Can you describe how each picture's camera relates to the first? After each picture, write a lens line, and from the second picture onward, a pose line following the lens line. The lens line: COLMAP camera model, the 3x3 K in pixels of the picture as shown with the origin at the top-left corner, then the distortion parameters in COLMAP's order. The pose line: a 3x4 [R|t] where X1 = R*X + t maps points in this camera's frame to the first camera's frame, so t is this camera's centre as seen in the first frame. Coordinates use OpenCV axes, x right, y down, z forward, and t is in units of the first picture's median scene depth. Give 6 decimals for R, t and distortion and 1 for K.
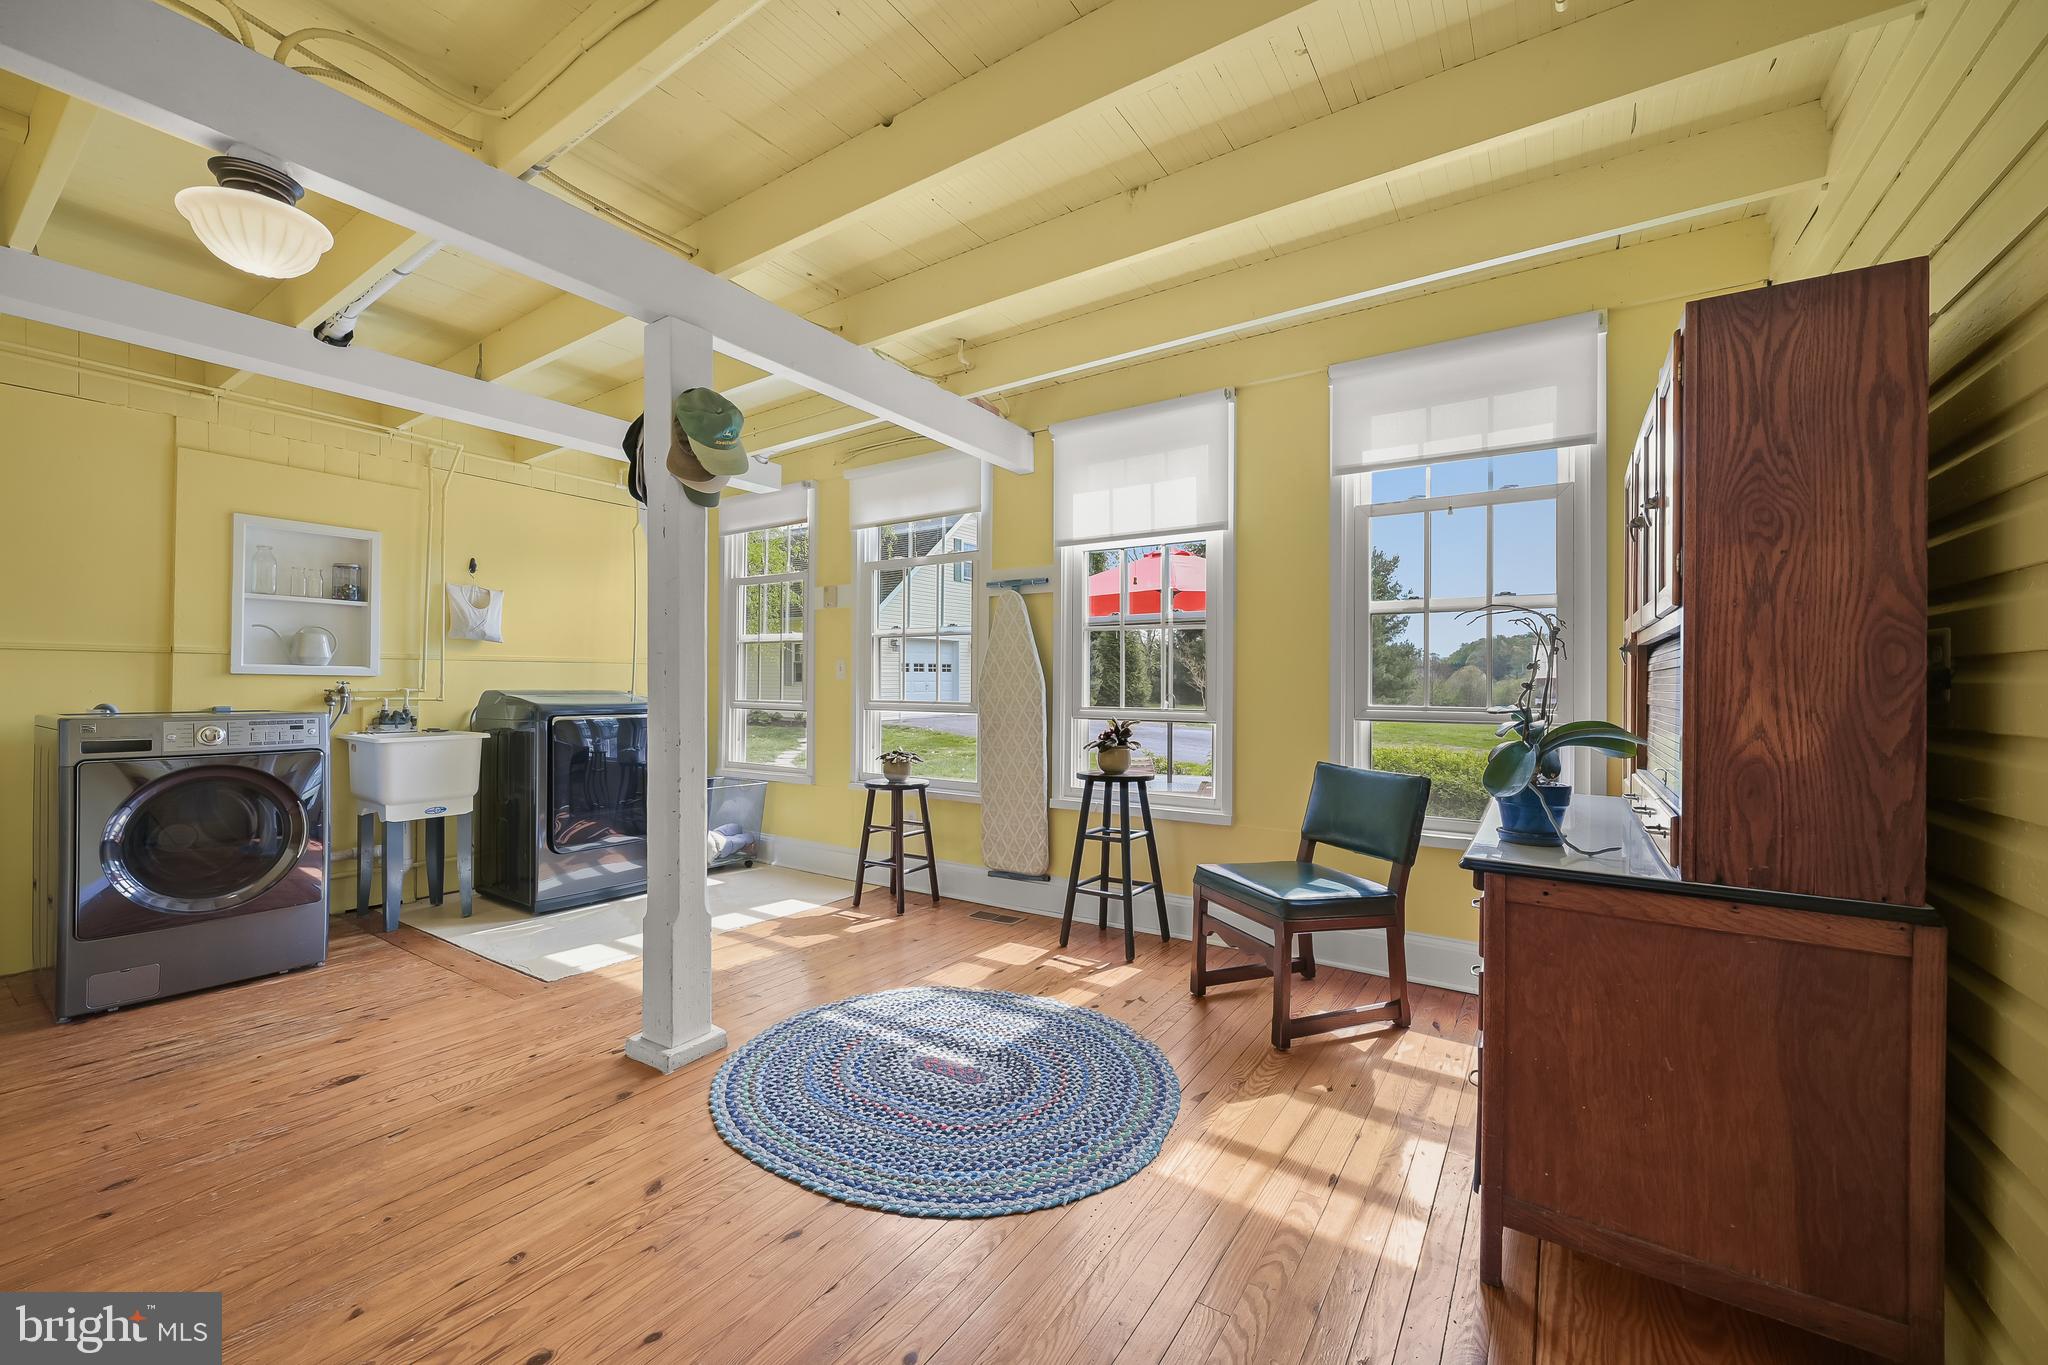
lens RADIAL K [[807.4, 0, 1038.4], [0, 807.4, 687.8], [0, 0, 1]] dist [0.001638, -0.000010]
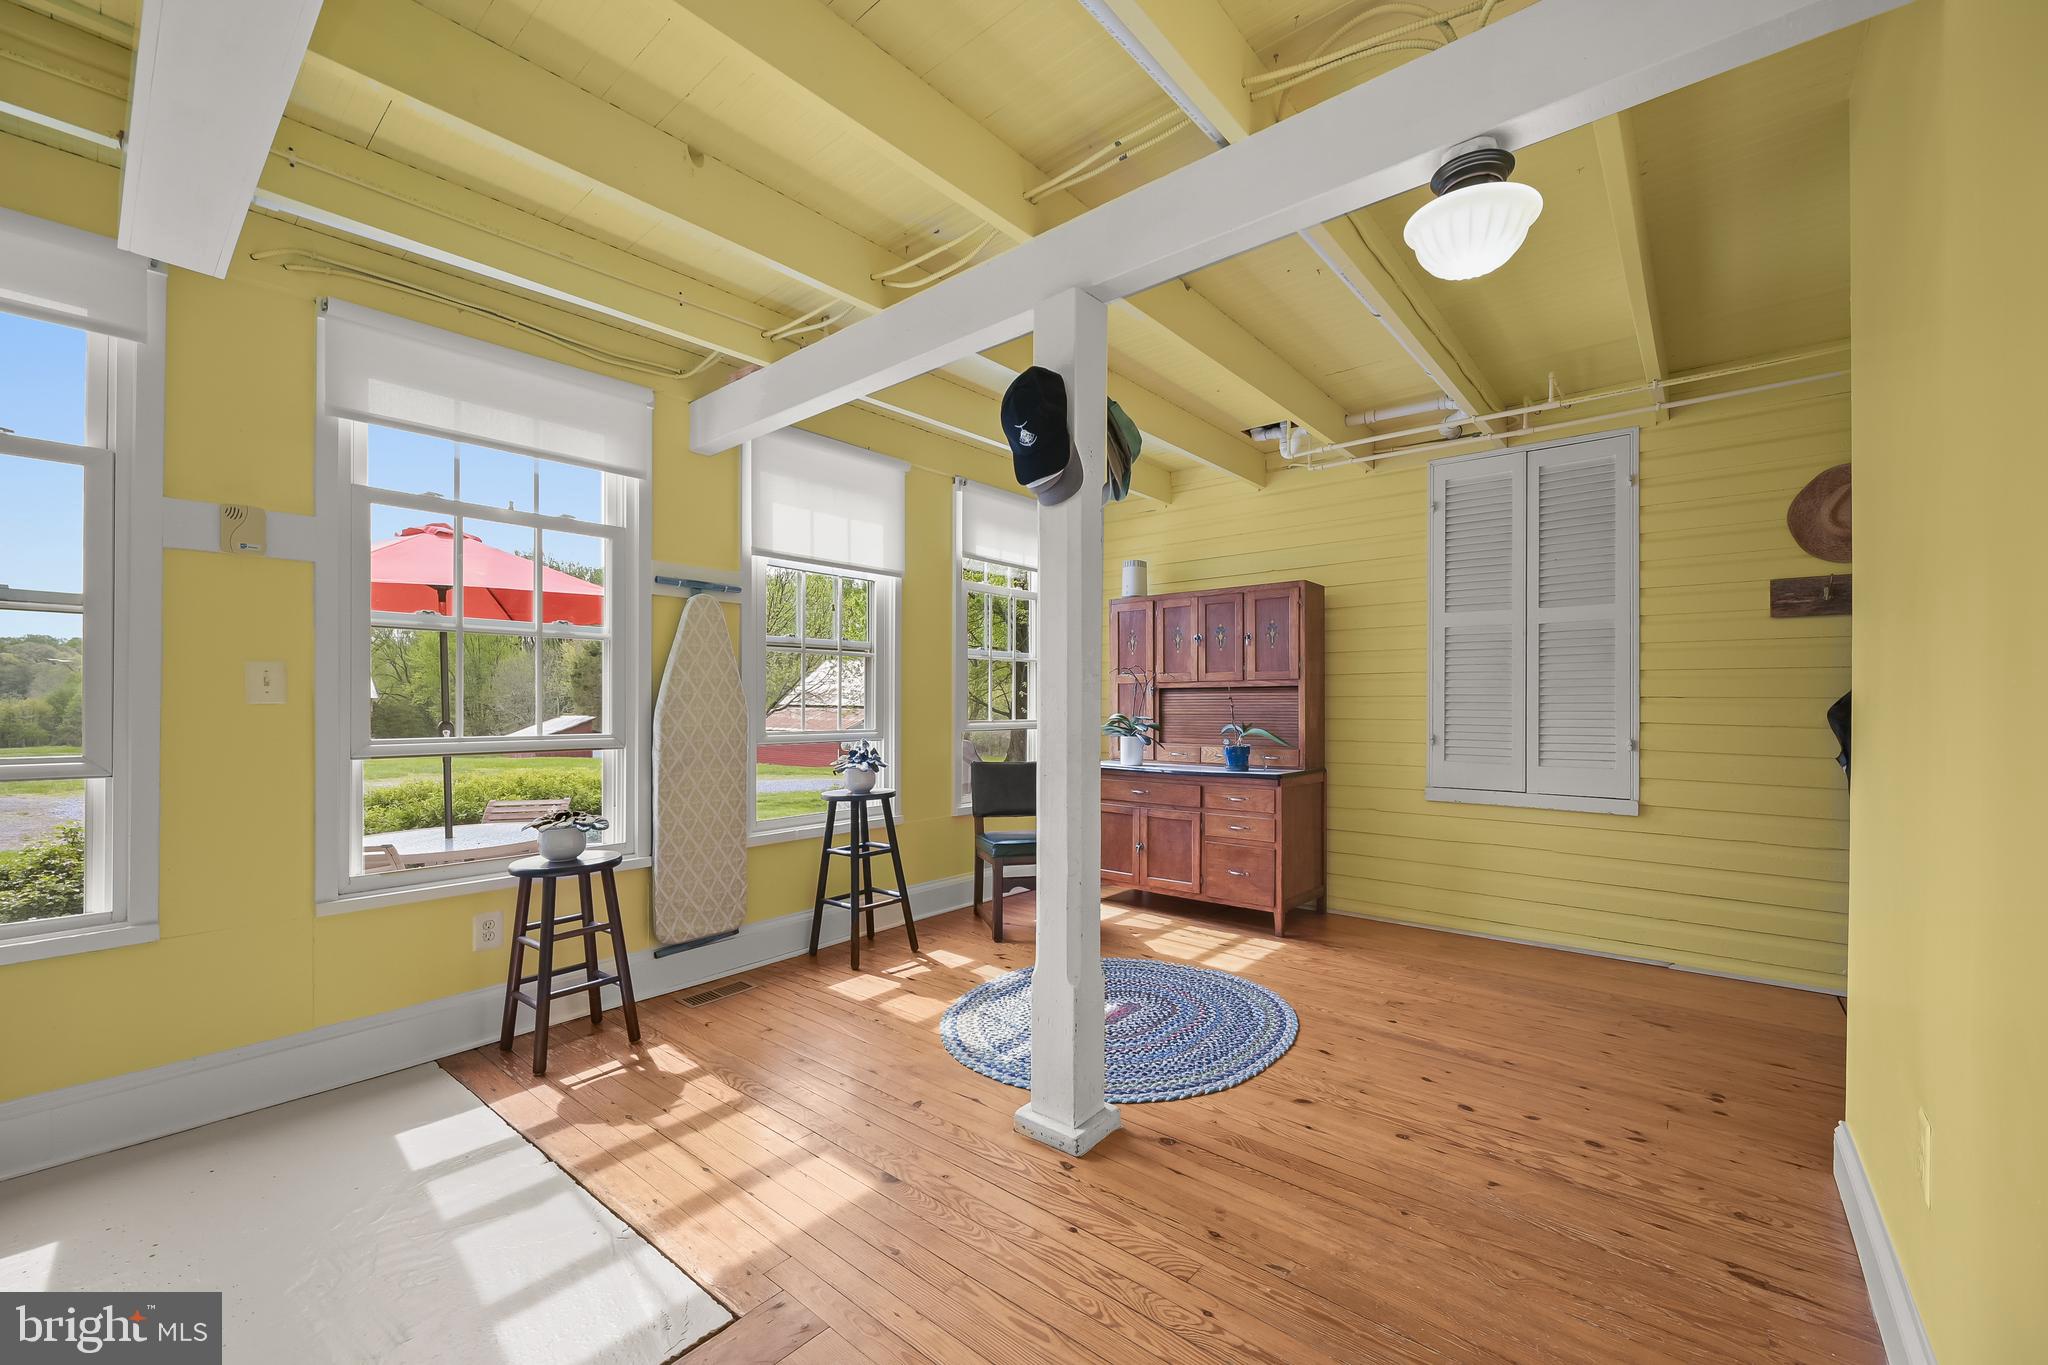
lens RADIAL K [[807.4, 0, 1038.4], [0, 807.4, 687.8], [0, 0, 1]] dist [0.001638, -0.000010]
pose [[0.119445, 0.004615, 0.992830, -1.011165], [-0.002768, 0.999987, -0.004315, -0.028736], [-0.992837, -0.002233, 0.119456, 0.701546]]
